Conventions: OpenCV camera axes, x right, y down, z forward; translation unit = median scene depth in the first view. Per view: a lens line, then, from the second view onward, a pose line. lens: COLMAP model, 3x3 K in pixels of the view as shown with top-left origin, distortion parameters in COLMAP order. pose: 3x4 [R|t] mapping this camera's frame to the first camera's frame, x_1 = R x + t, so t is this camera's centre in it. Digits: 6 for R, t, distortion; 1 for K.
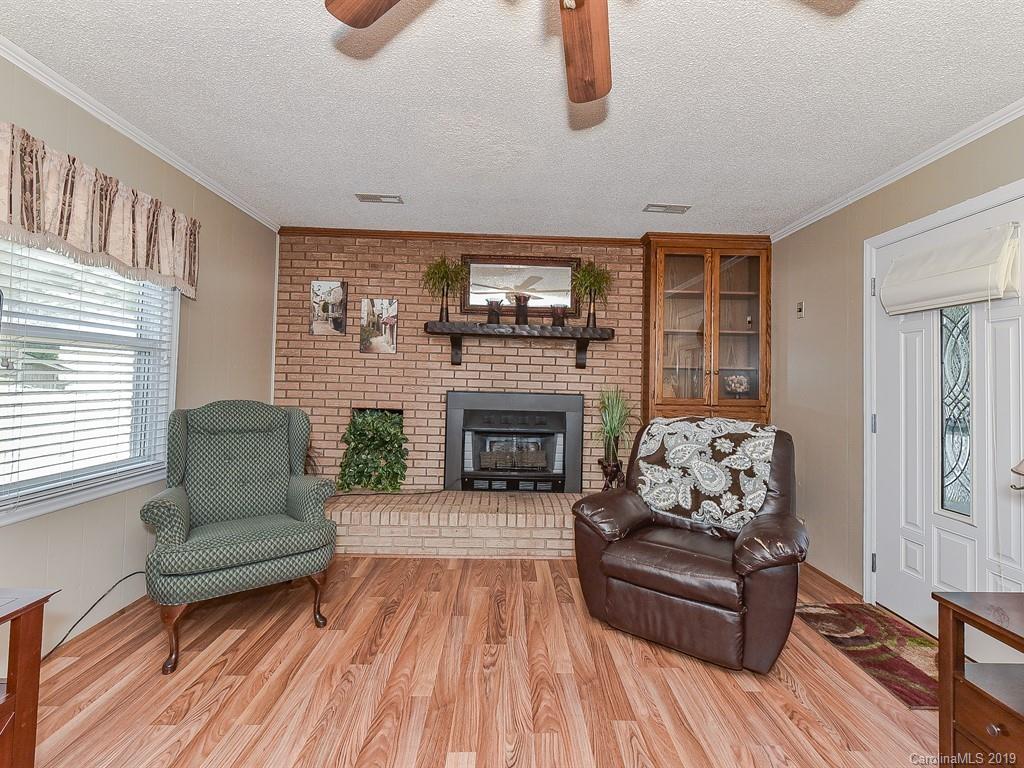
lens RADIAL K [[459.1, 0, 514.7], [0, 459.1, 370.6], [0, 0, 1]] dist [0.003836, -0.000935]
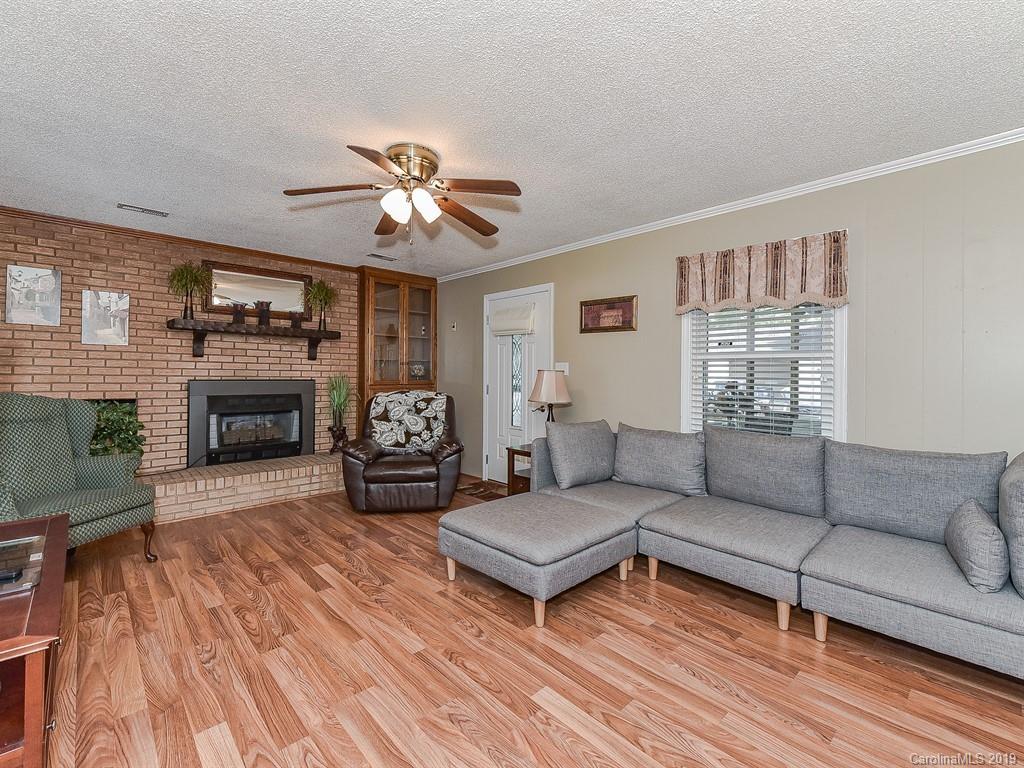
lens RADIAL K [[459.1, 0, 514.7], [0, 459.1, 370.6], [0, 0, 1]] dist [0.003836, -0.000935]
pose [[0.745739, -0.014261, 0.666086, -0.315453], [-0.005548, 0.999603, 0.027613, -0.014990], [-0.666215, -0.024288, 0.745364, -0.387477]]
